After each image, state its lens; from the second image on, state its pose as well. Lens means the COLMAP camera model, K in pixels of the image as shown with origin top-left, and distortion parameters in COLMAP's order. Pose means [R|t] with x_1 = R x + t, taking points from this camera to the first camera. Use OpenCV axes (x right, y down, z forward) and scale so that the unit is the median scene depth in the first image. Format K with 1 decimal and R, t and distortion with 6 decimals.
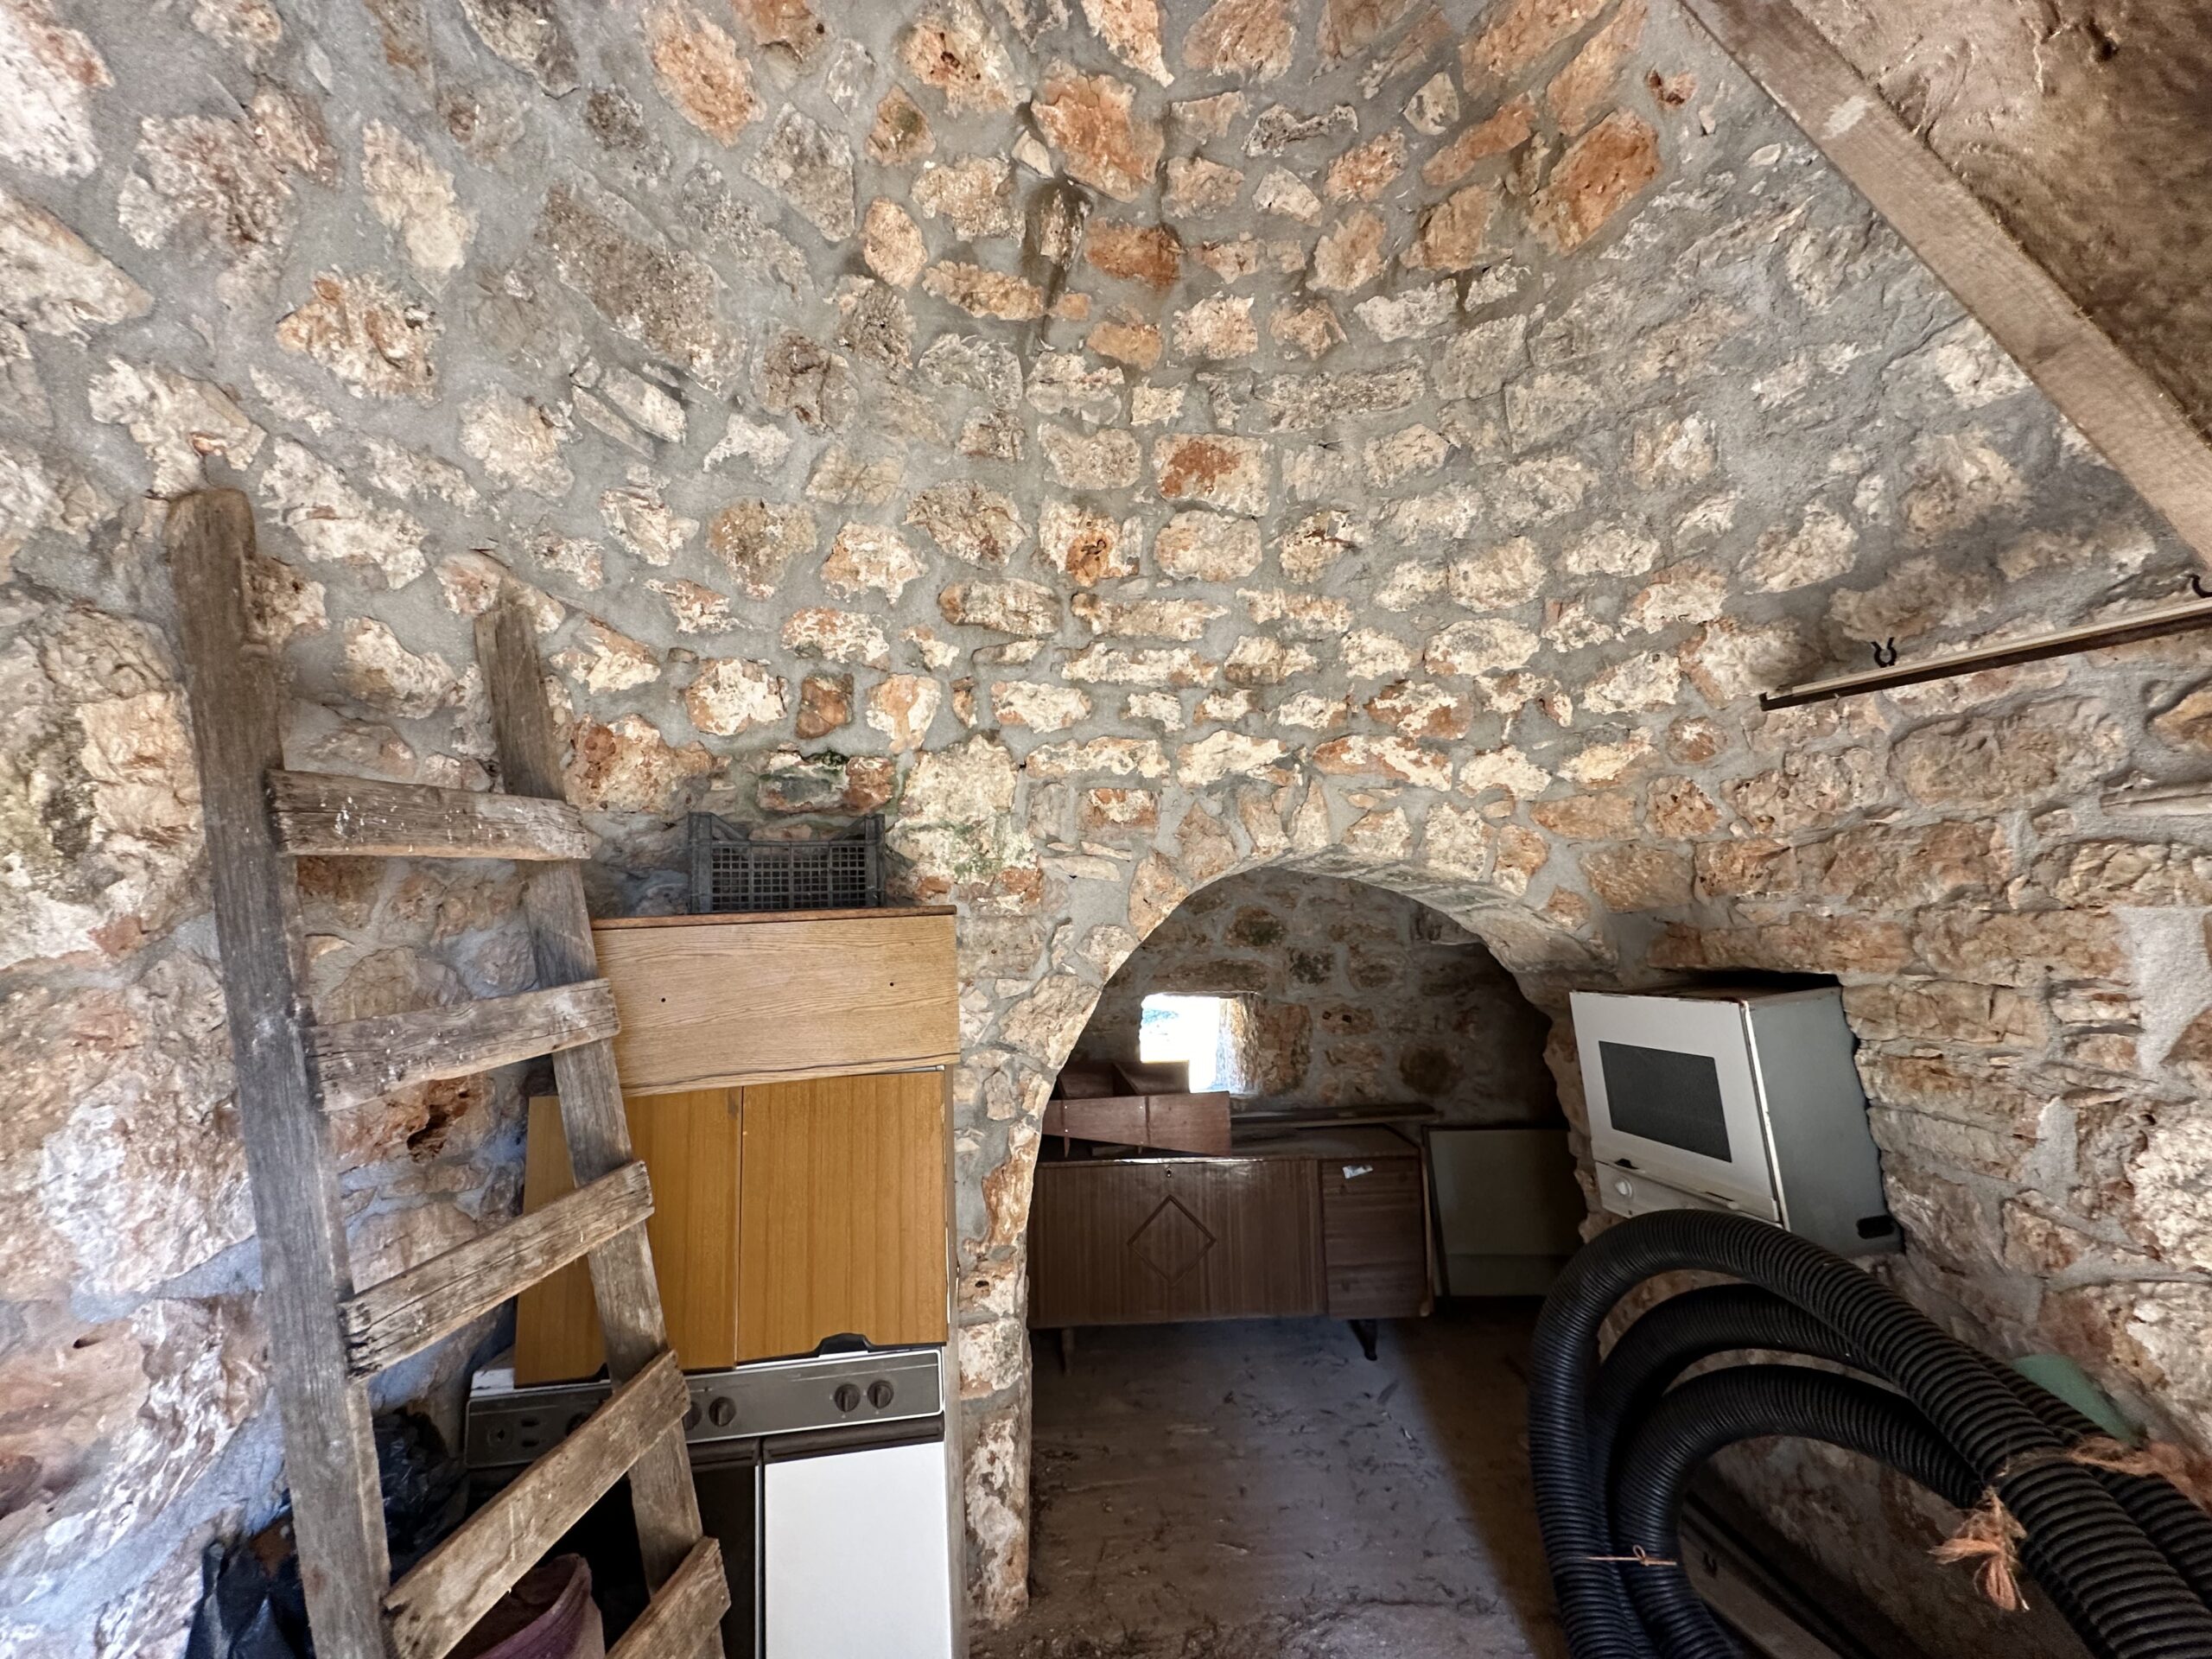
lens RADIAL K [[874.4, 0, 1103.5], [0, 874.4, 830.1], [0, 0, 1]] dist [-0.001647, 0.000342]
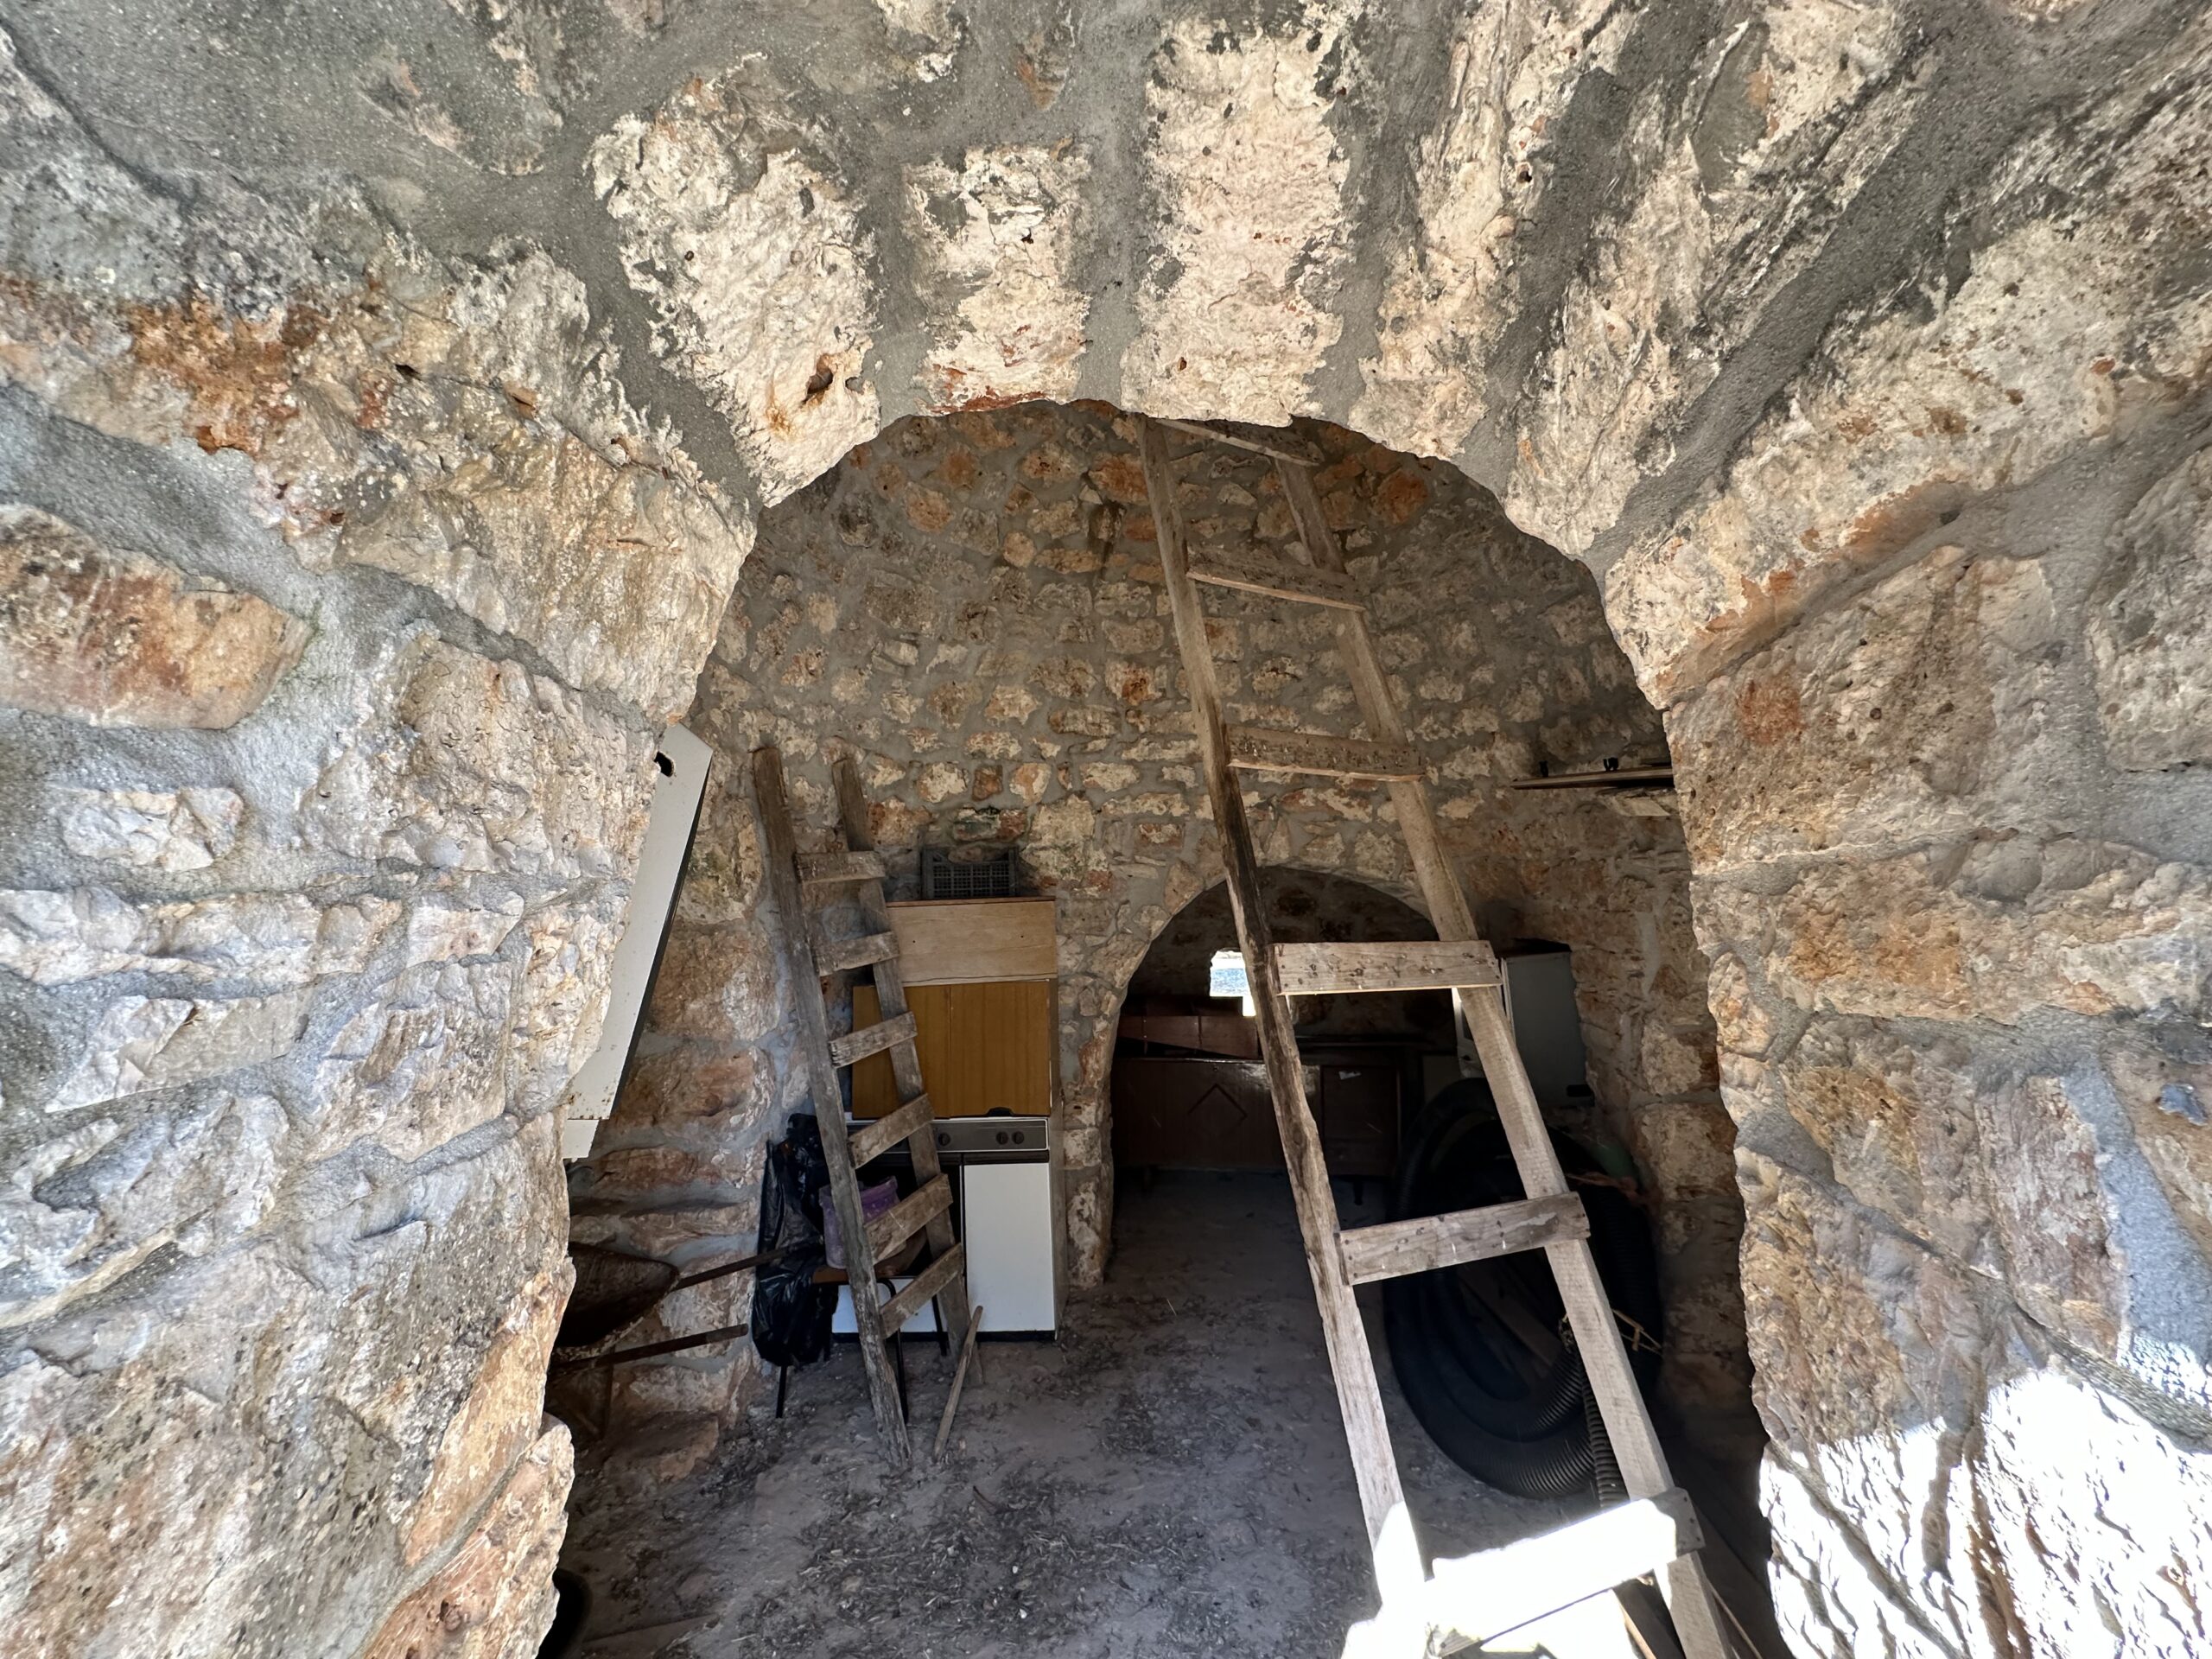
lens RADIAL K [[874.4, 0, 1101.5], [0, 874.4, 828.0], [0, 0, 1]] dist [-0.001647, 0.000342]
pose [[0.983571, 0.000730, -0.180521, 0.231875], [0.007508, 0.998961, 0.044944, -0.123967], [0.180366, -0.045561, 0.982544, -0.712383]]
